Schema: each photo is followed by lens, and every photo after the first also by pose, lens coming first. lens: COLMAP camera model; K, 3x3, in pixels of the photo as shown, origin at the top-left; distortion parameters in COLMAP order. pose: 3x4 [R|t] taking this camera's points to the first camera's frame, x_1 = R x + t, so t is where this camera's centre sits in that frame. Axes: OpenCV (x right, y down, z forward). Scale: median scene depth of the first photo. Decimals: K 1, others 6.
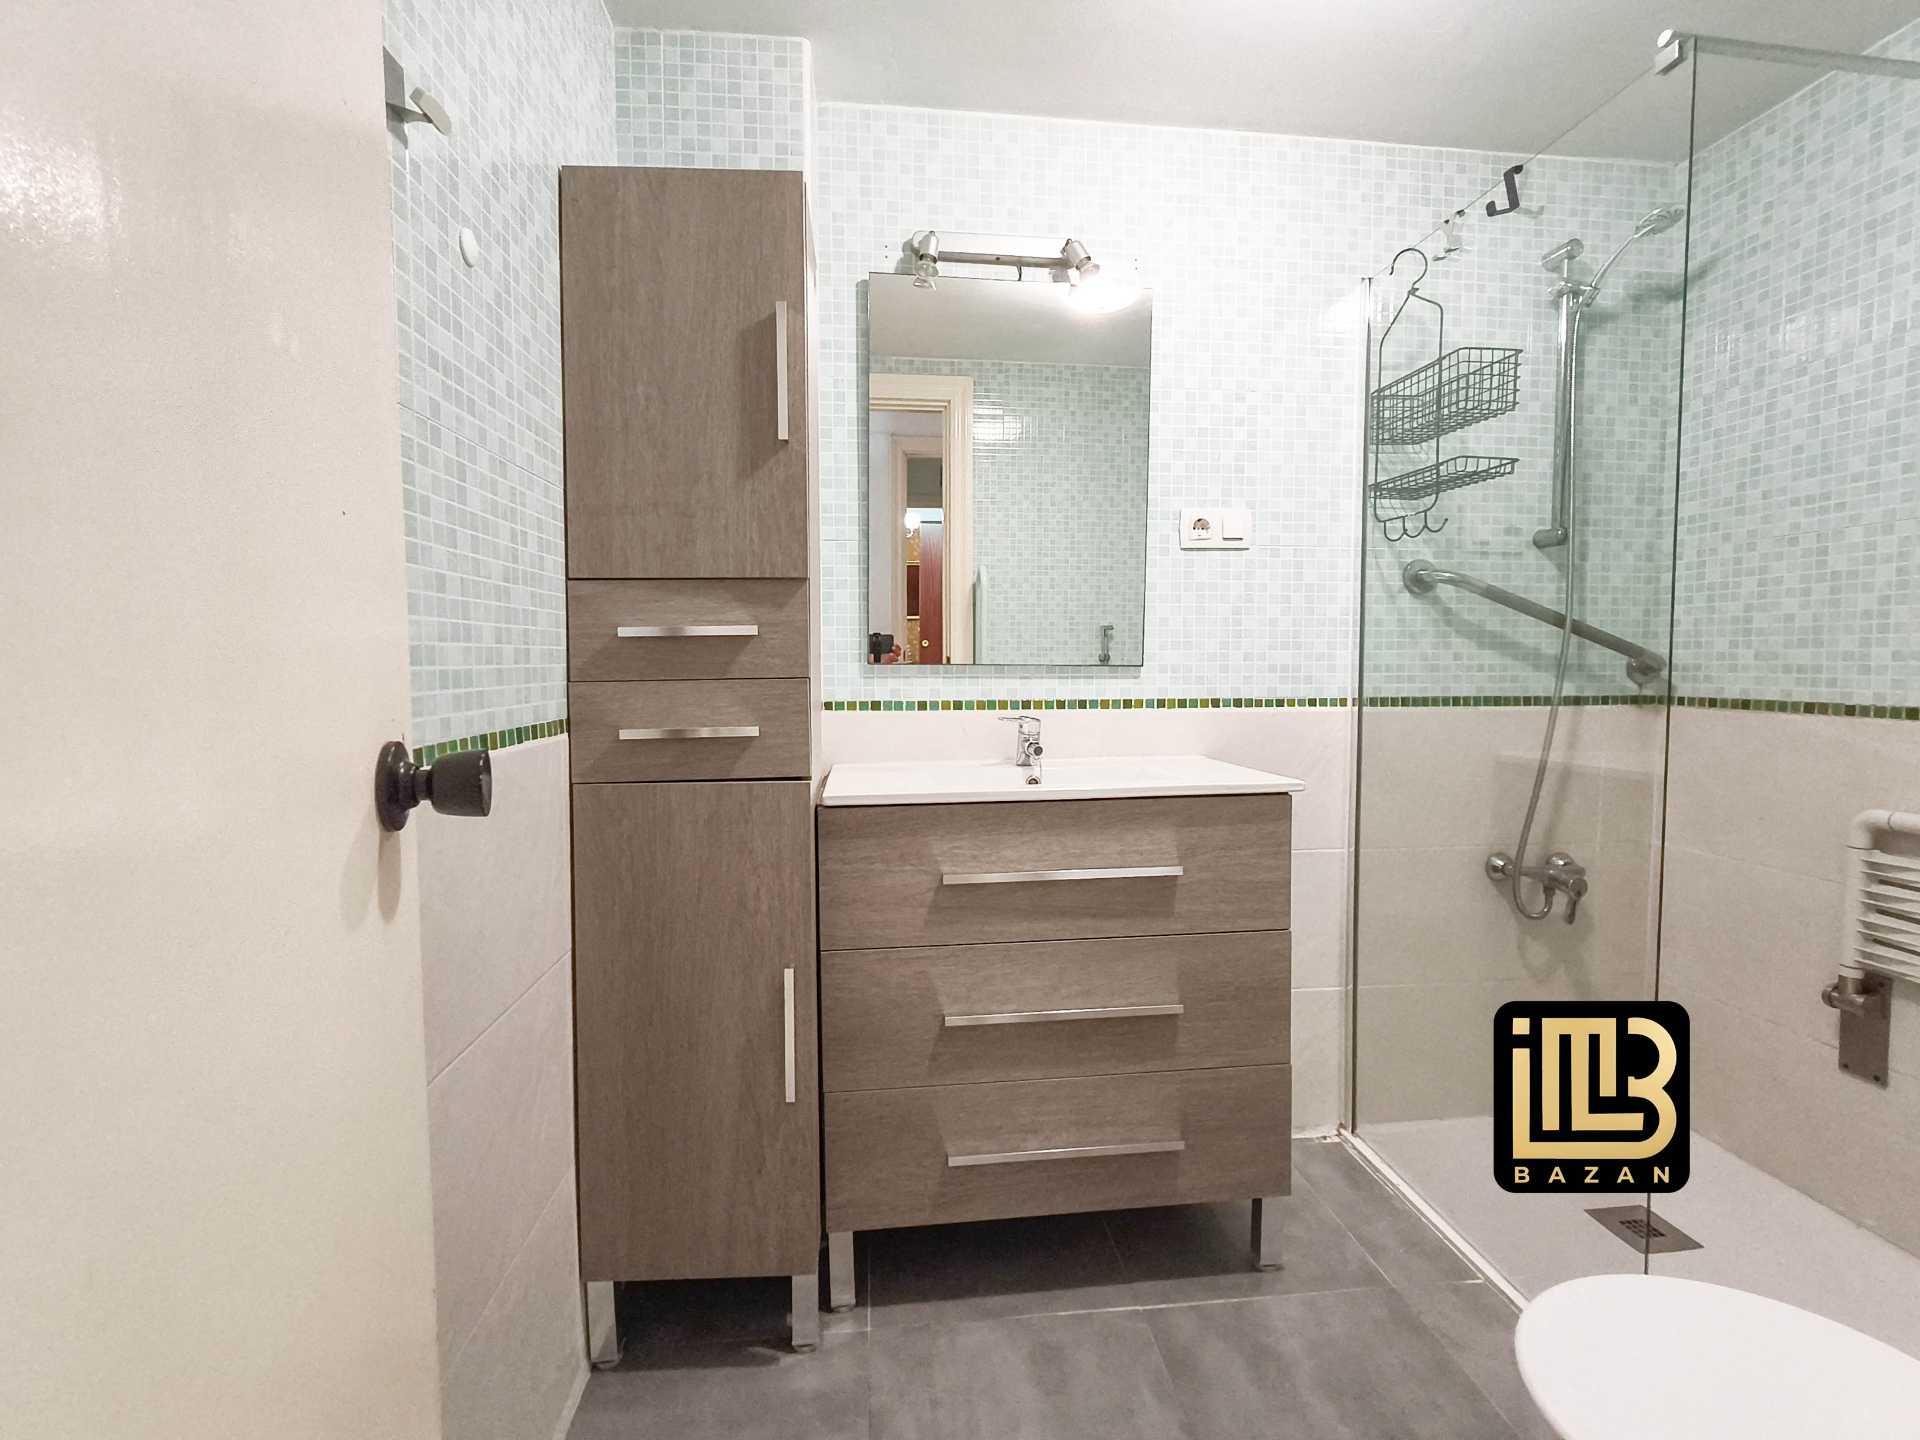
lens RADIAL K [[885.6, 0, 957.0], [0, 885.6, 701.0], [0, 0, 1]] dist [0.000591, -0.000327]
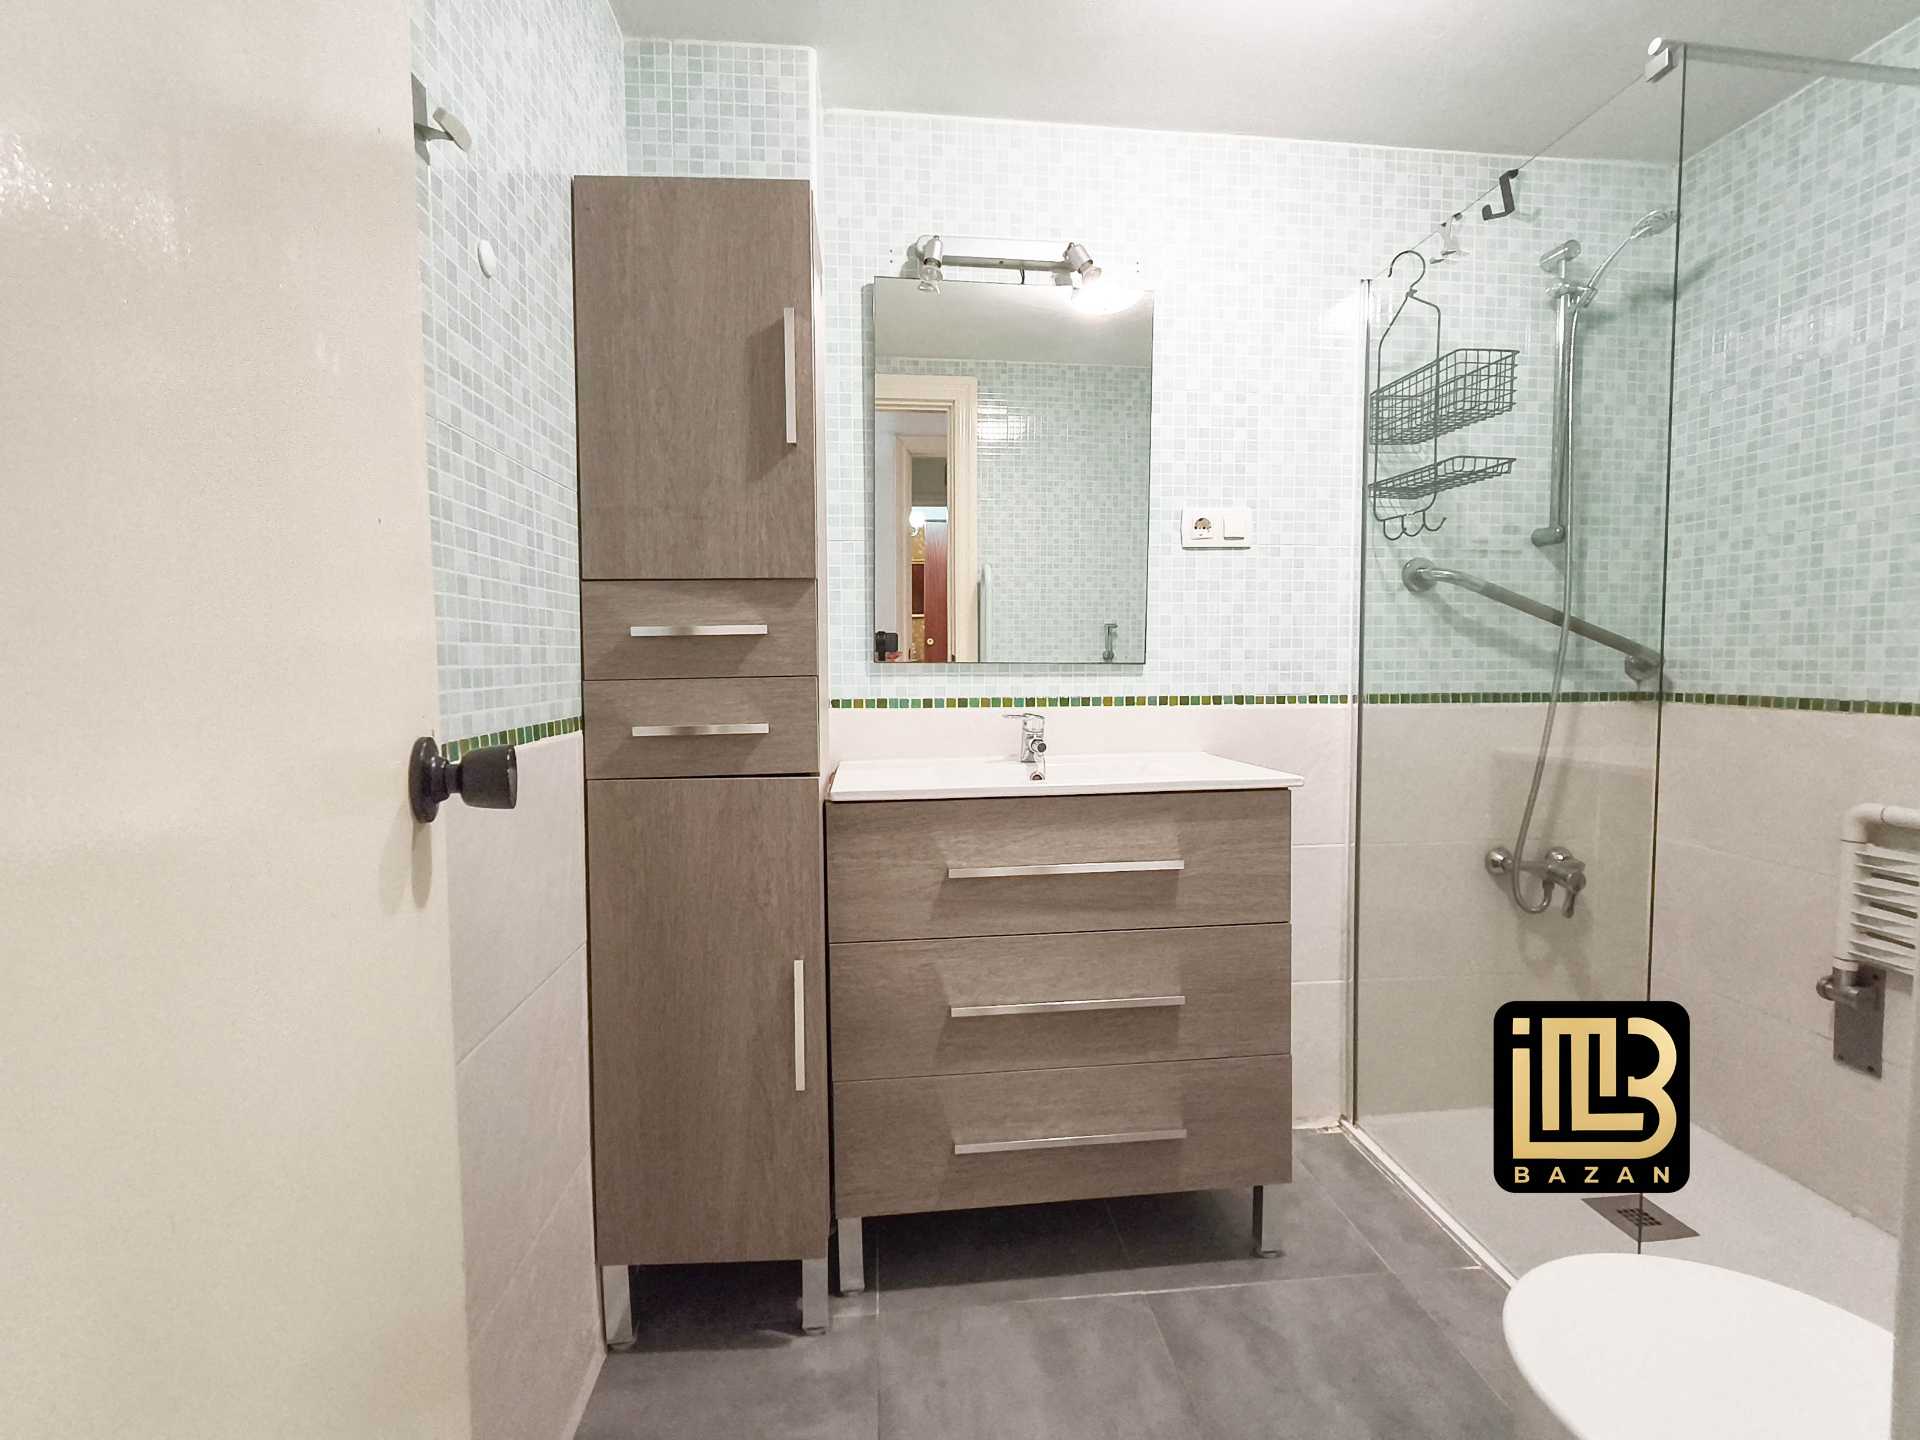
lens RADIAL K [[885.6, 0, 957.0], [0, 885.6, 701.0], [0, 0, 1]] dist [0.000591, -0.000327]
pose [[0.999982, -0.002203, -0.005630, -0.000037], [0.002213, 0.999996, 0.001797, 0.000833], [0.005626, -0.001809, 0.999983, -0.016113]]
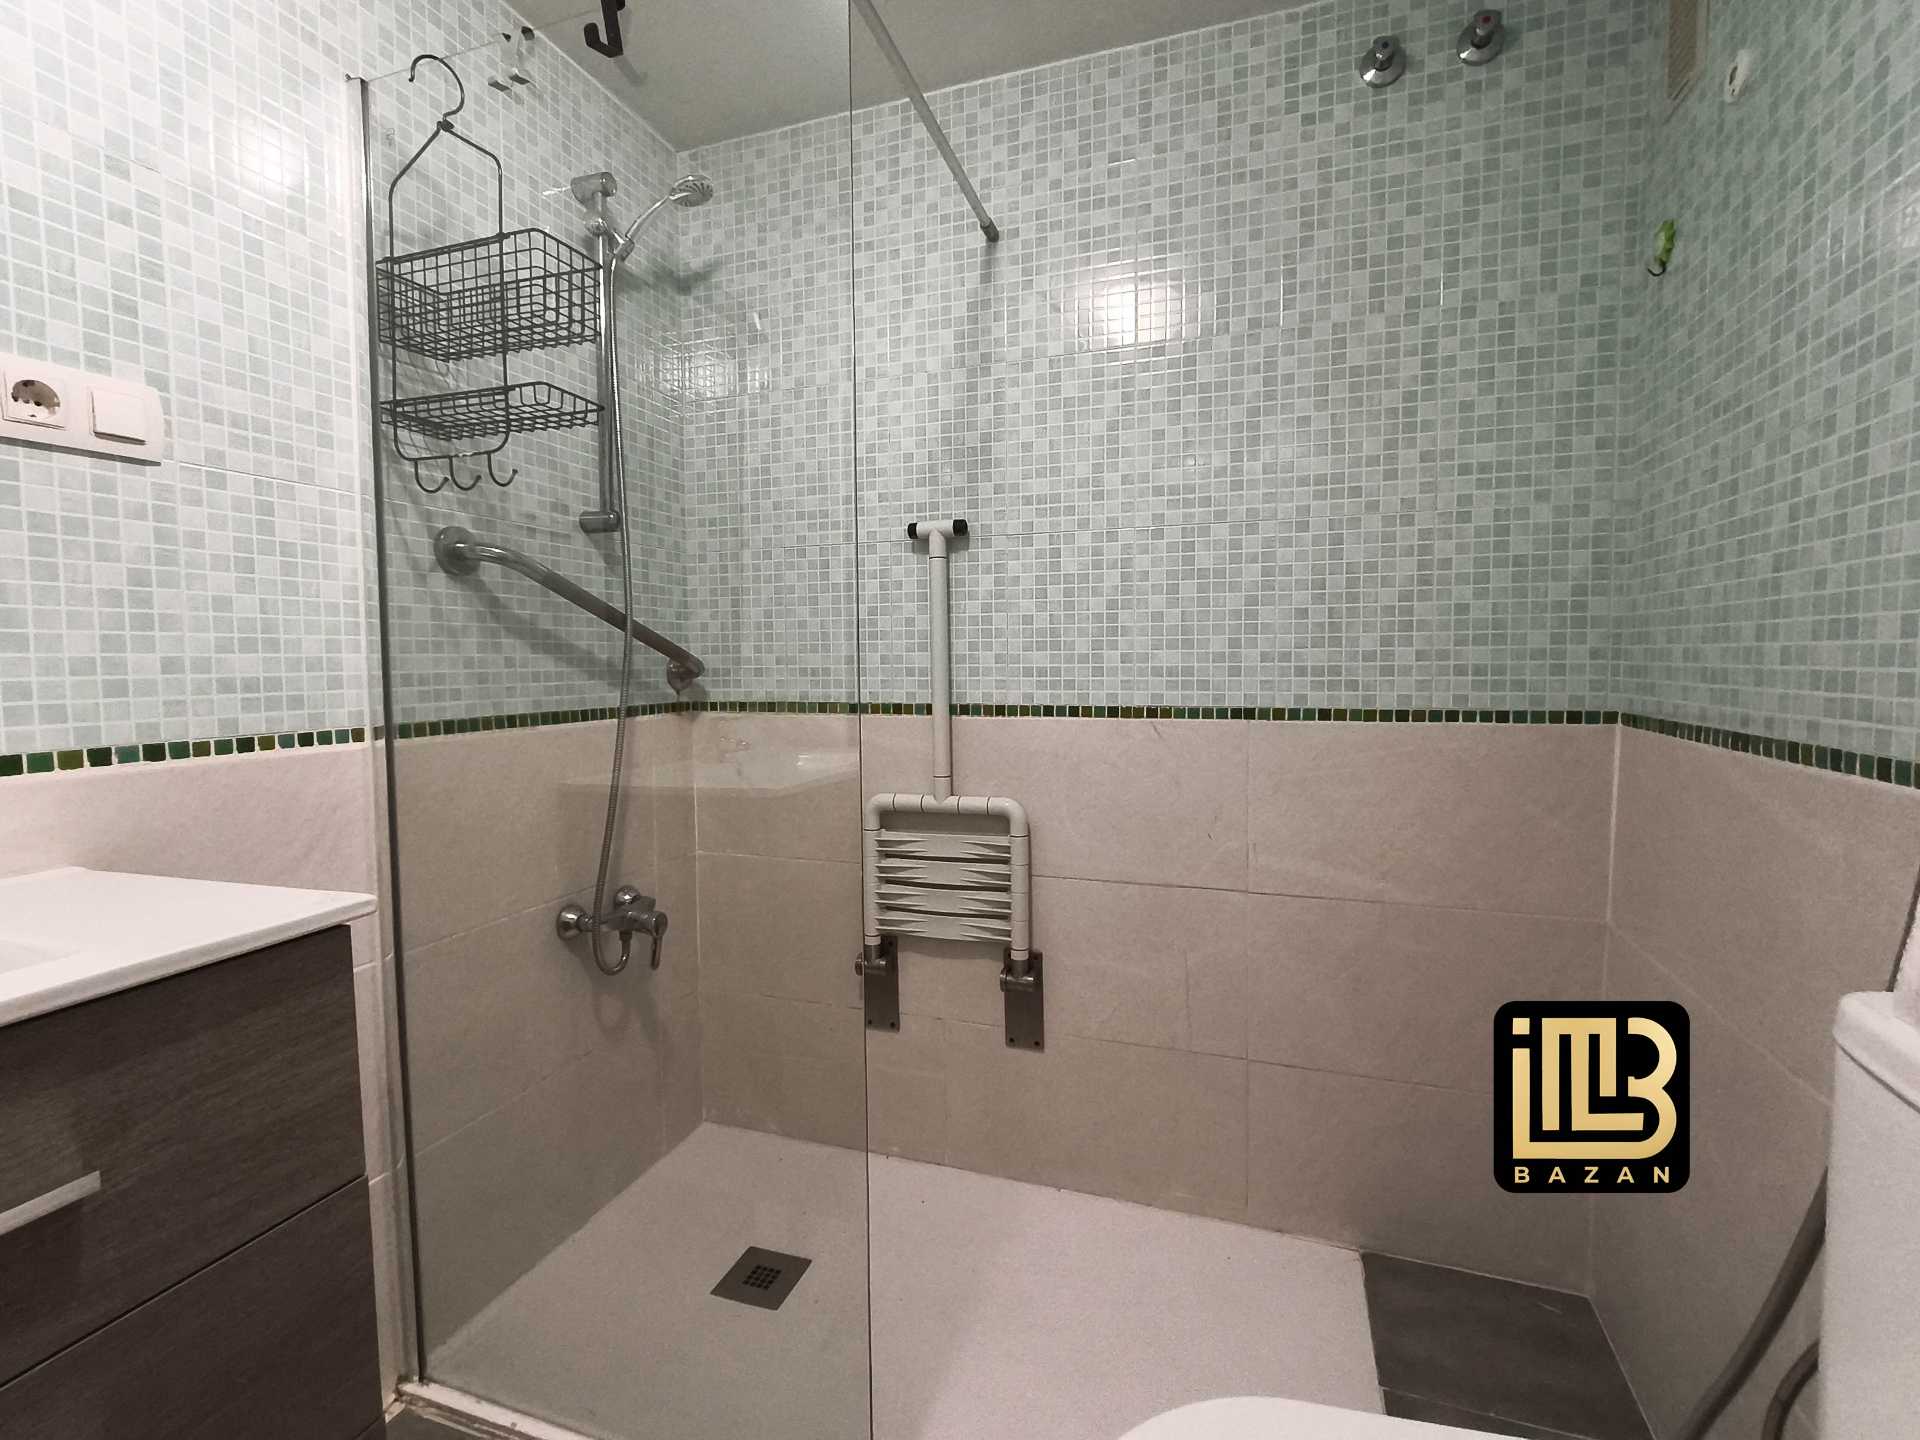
lens RADIAL K [[883.7, 0, 960.6], [0, 883.7, 705.3], [0, 0, 1]] dist [-0.002320, 0.000158]
pose [[0.427059, -0.050024, 0.902839, 0.050702], [0.052489, 0.998156, 0.030477, -0.017980], [-0.902699, 0.034374, 0.428898, 0.360529]]
